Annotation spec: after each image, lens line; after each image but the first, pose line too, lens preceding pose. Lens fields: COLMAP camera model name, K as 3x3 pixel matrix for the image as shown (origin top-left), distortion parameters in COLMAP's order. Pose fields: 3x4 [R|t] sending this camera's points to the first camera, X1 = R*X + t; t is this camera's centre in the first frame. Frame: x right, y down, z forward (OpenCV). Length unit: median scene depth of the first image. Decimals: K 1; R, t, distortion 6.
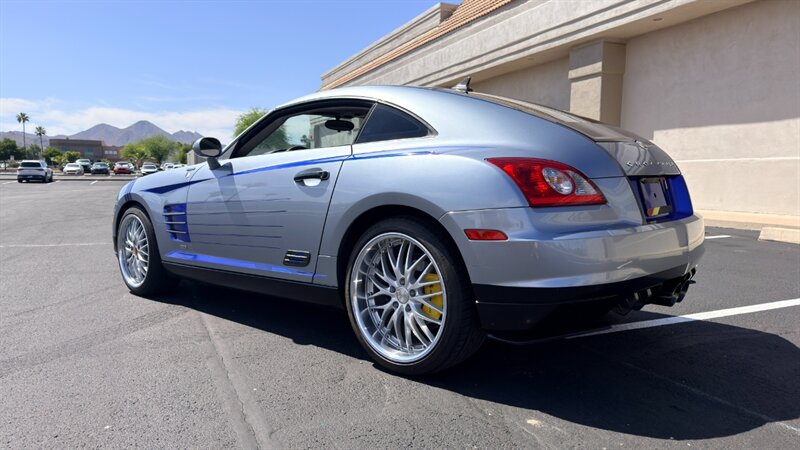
lens RADIAL K [[566.3, 0, 393.0], [0, 566.3, 224.5], [0, 0, 1]] dist [0.038119, -0.042263]
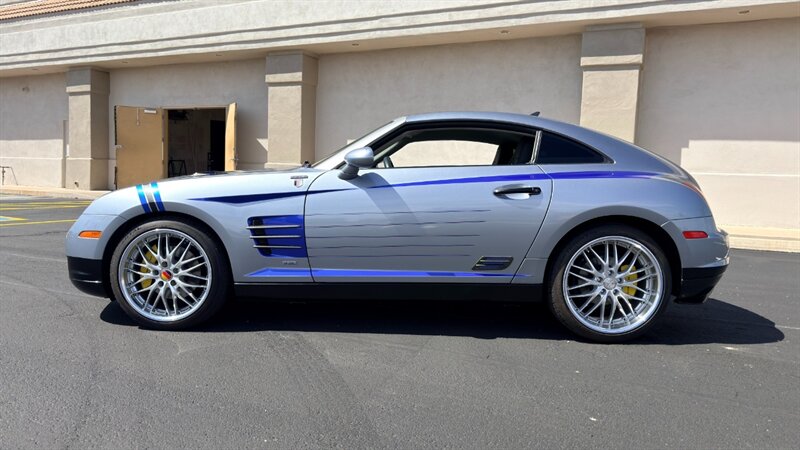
lens RADIAL K [[566.3, 0, 400.1], [0, 566.3, 228.3], [0, 0, 1]] dist [0.038119, -0.042263]
pose [[0.747910, -0.037432, 0.662744, -1.023170], [0.026900, 0.999298, 0.026084, -0.042965], [-0.663255, -0.001680, 0.748392, 0.269593]]
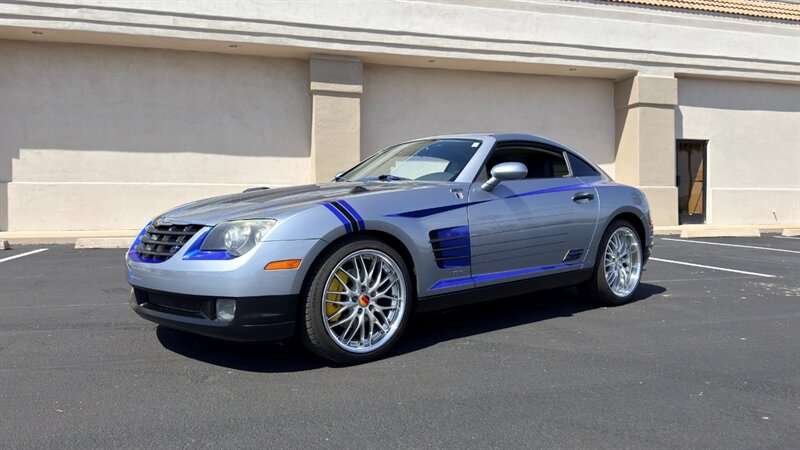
lens RADIAL K [[566.3, 0, 401.8], [0, 566.3, 219.0], [0, 0, 1]] dist [0.038119, -0.042263]
pose [[0.140458, -0.033539, 0.989518, -1.603878], [0.081262, 0.996445, 0.022239, -0.095035], [-0.986746, 0.077286, 0.142684, 1.178217]]
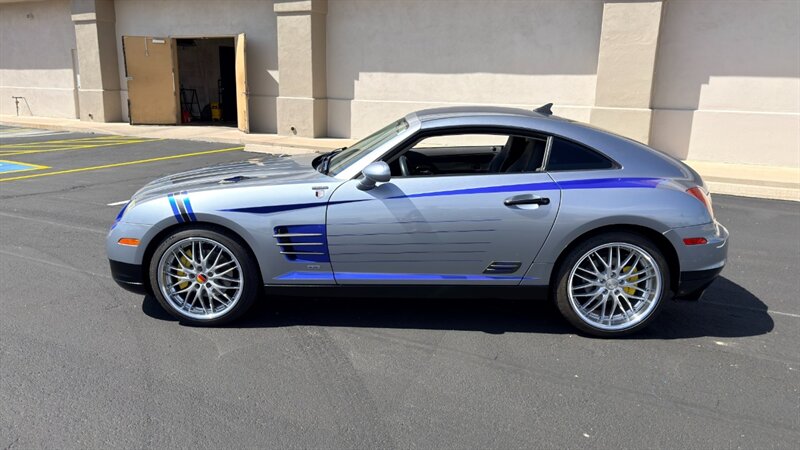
lens RADIAL K [[566.3, 0, 400.5], [0, 566.3, 228.0], [0, 0, 1]] dist [0.038119, -0.042263]
pose [[0.761679, -0.141427, 0.632332, -1.058848], [0.035837, 0.983590, 0.176822, -0.237829], [-0.646963, -0.112021, 0.754248, 0.229449]]
